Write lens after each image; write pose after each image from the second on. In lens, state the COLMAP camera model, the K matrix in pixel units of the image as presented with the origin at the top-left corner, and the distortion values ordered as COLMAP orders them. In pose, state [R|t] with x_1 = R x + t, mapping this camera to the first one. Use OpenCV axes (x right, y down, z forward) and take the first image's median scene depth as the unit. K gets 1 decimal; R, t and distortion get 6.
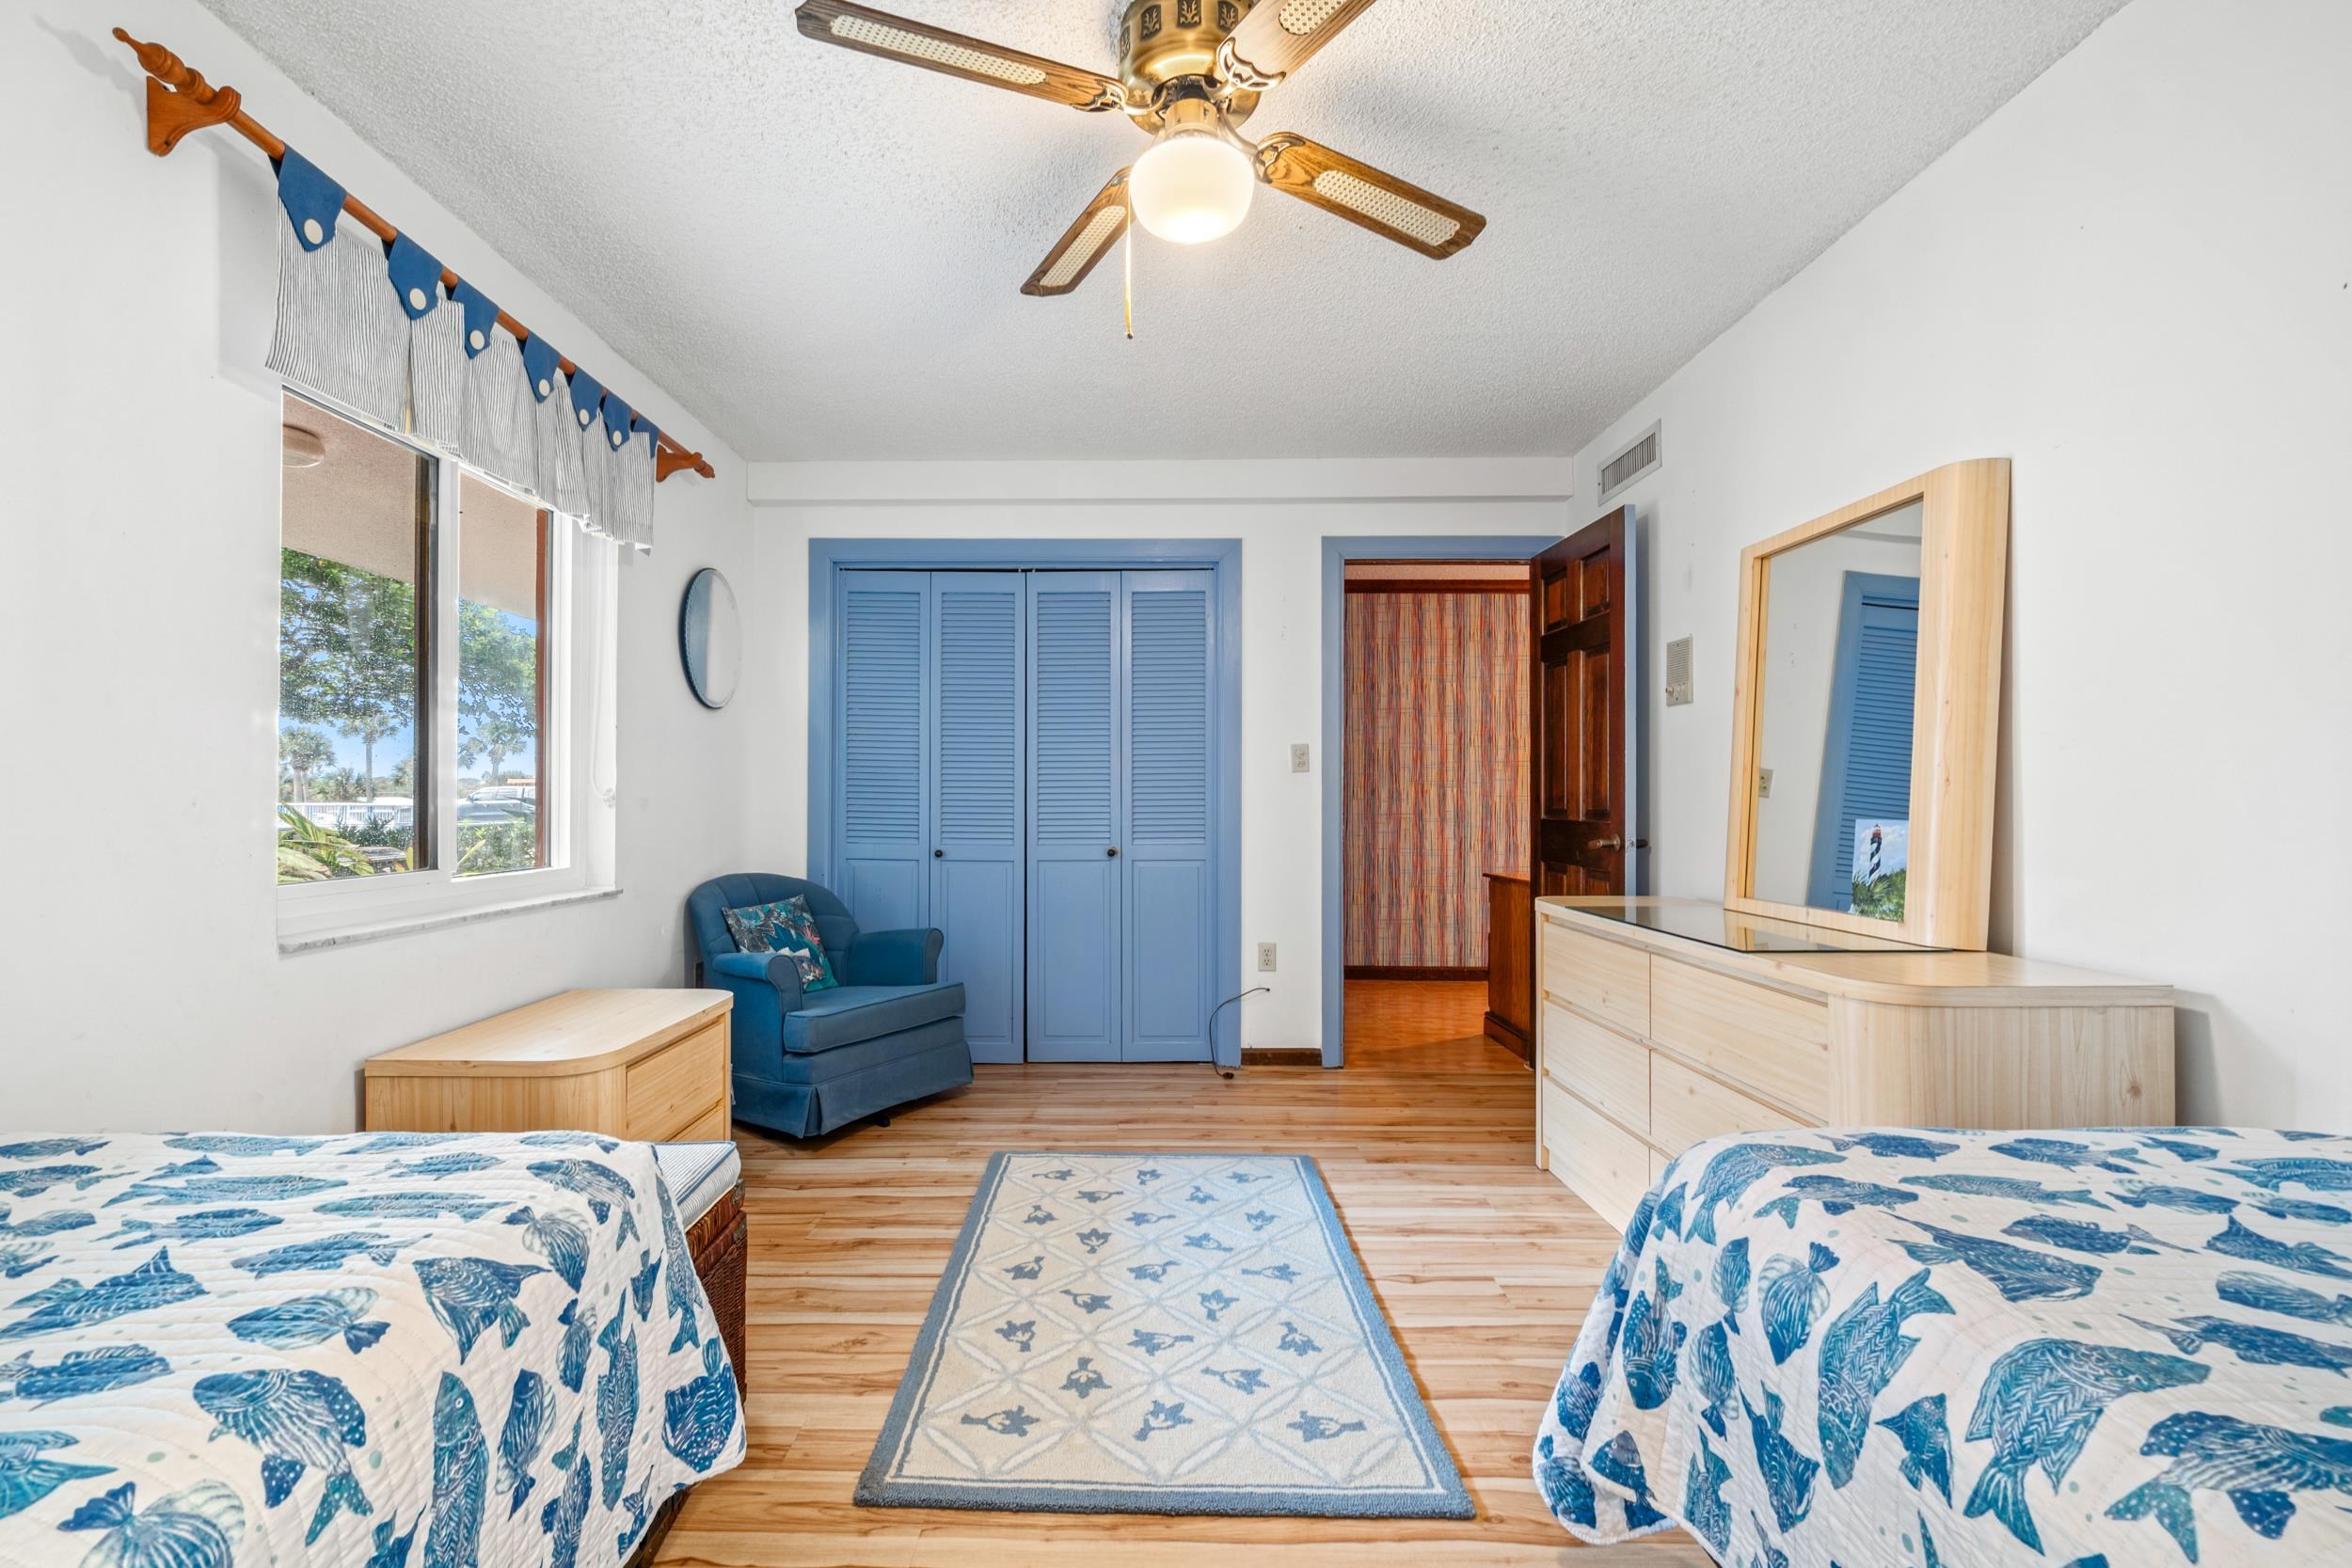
lens RADIAL K [[1050.8, 0, 1177.9], [0, 1050.8, 762.8], [0, 0, 1]] dist [-0.001103, 0.000269]
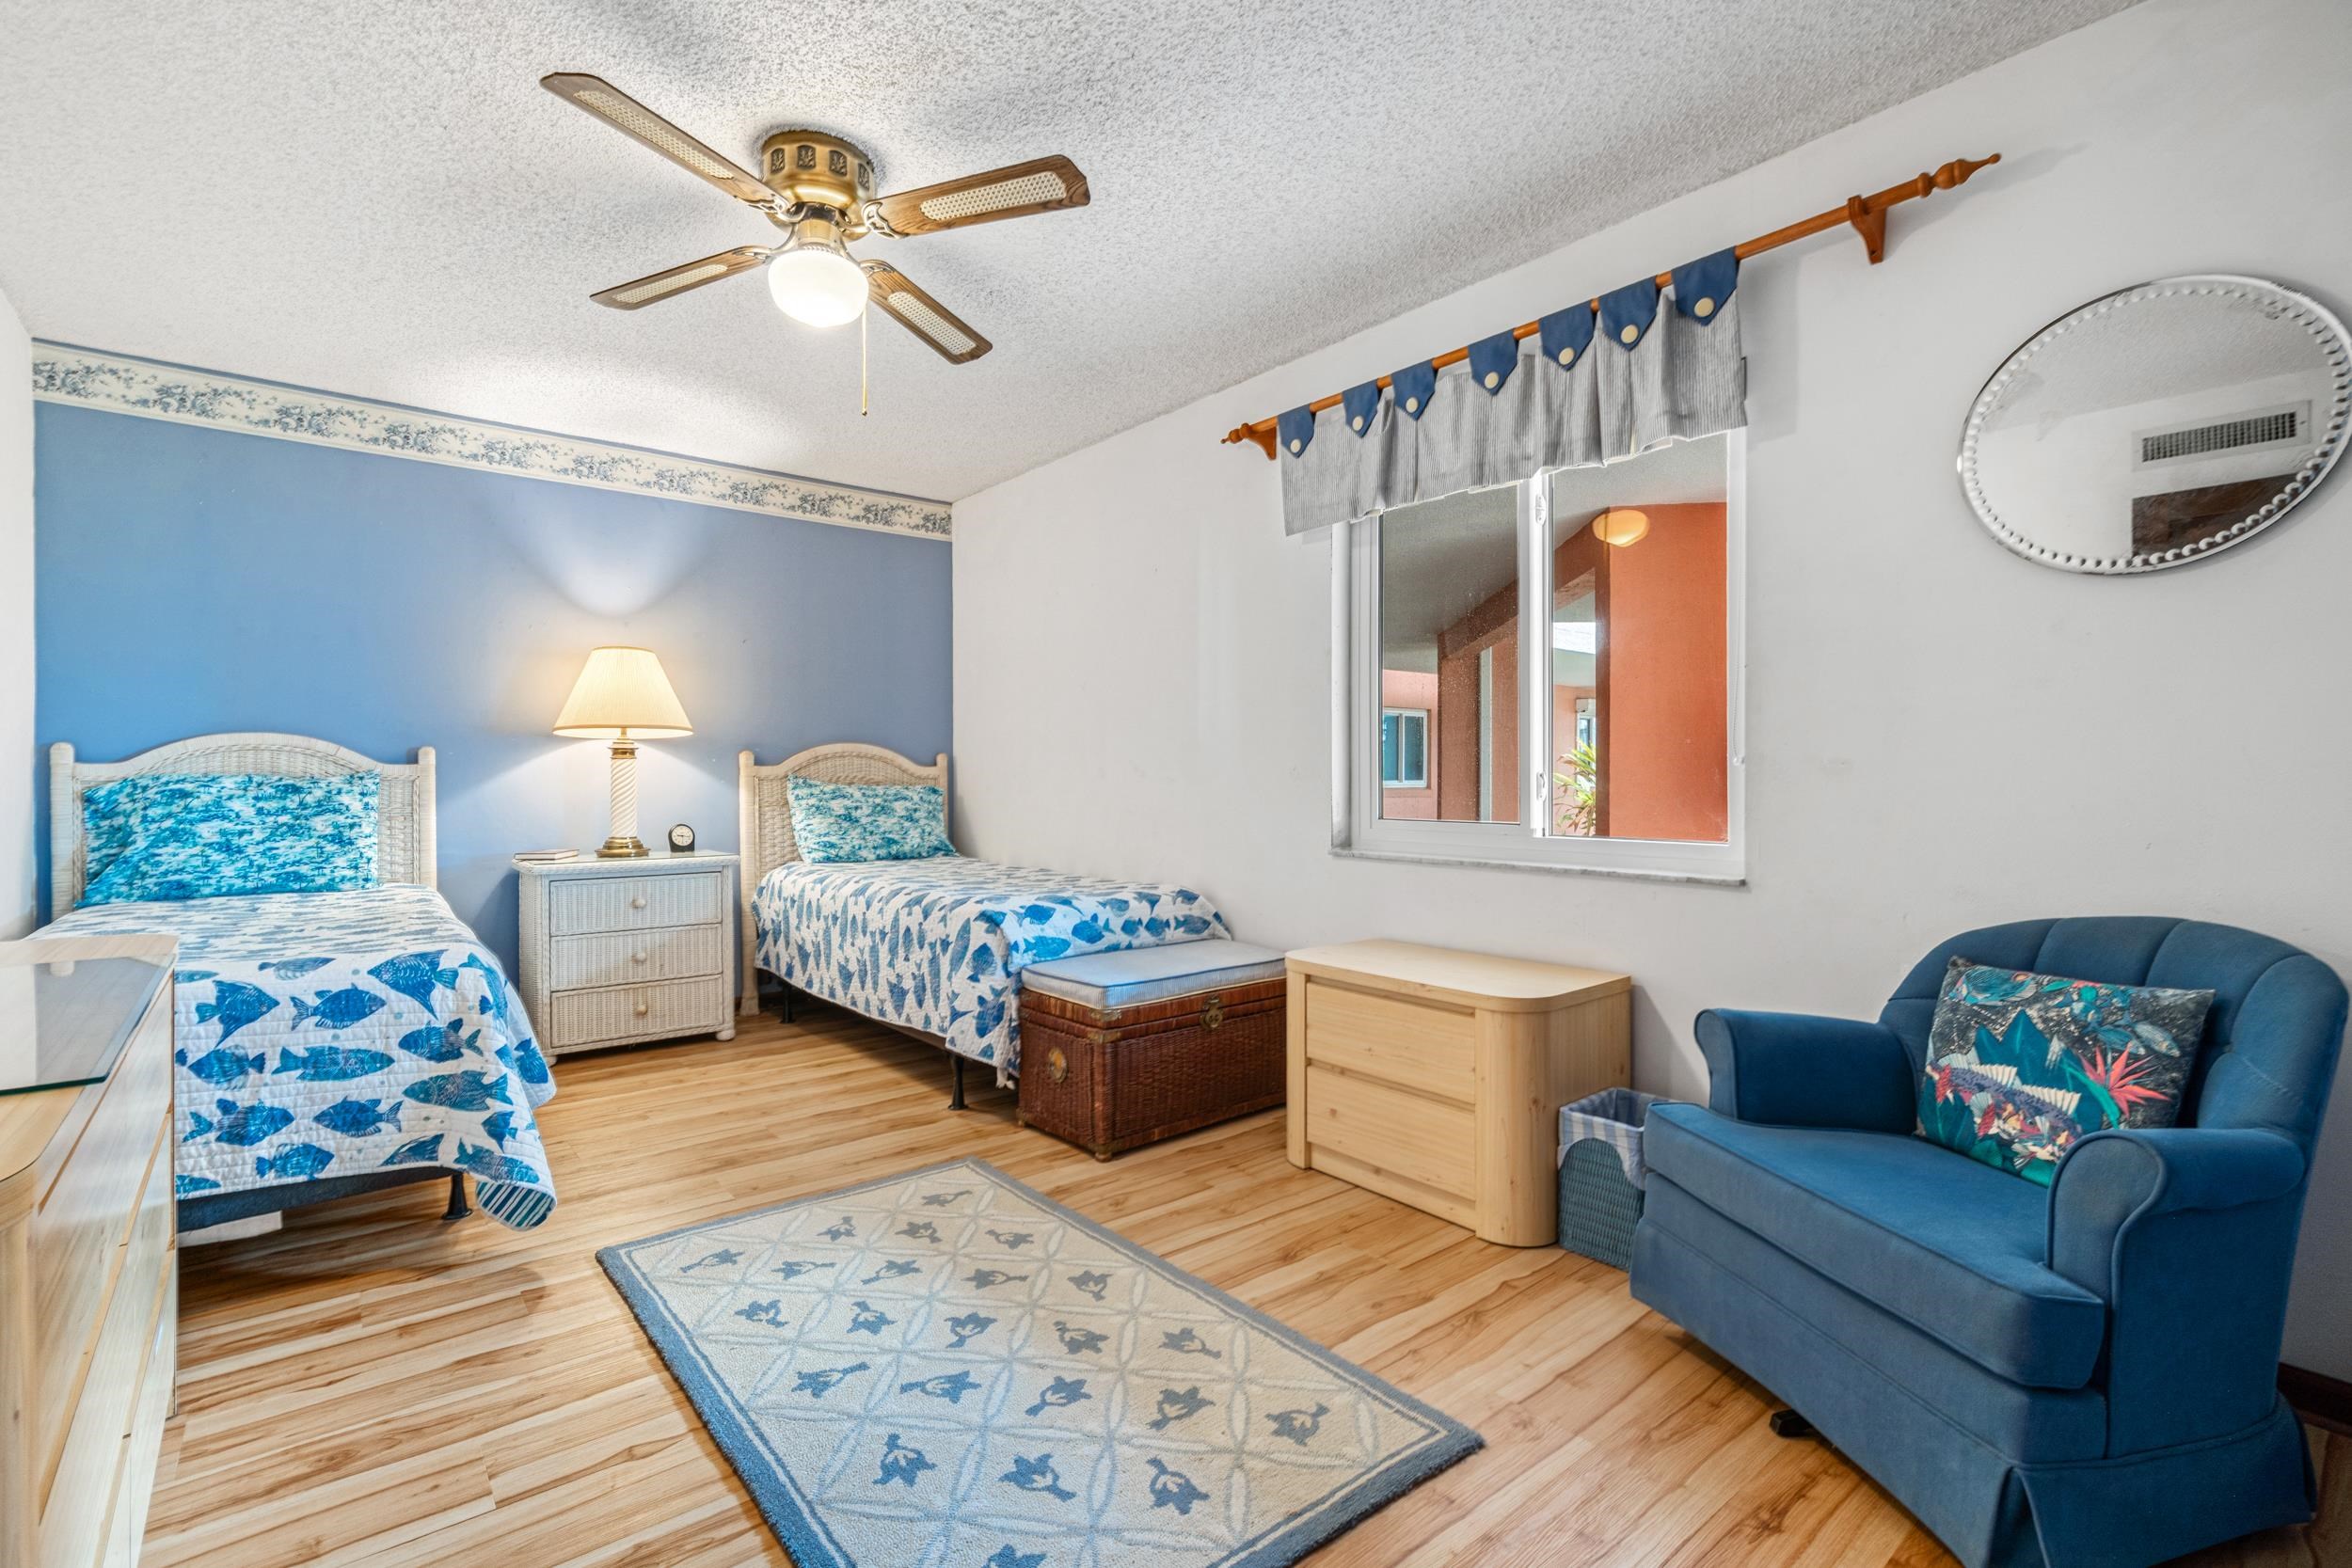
lens RADIAL K [[1050.8, 0, 1177.9], [0, 1050.8, 762.8], [0, 0, 1]] dist [-0.001103, 0.000269]
pose [[-0.779287, 0.014597, -0.626498, 0.375936], [0.038032, 0.998988, -0.024032, 0.047755], [0.625513, -0.042554, -0.779053, 1.805162]]
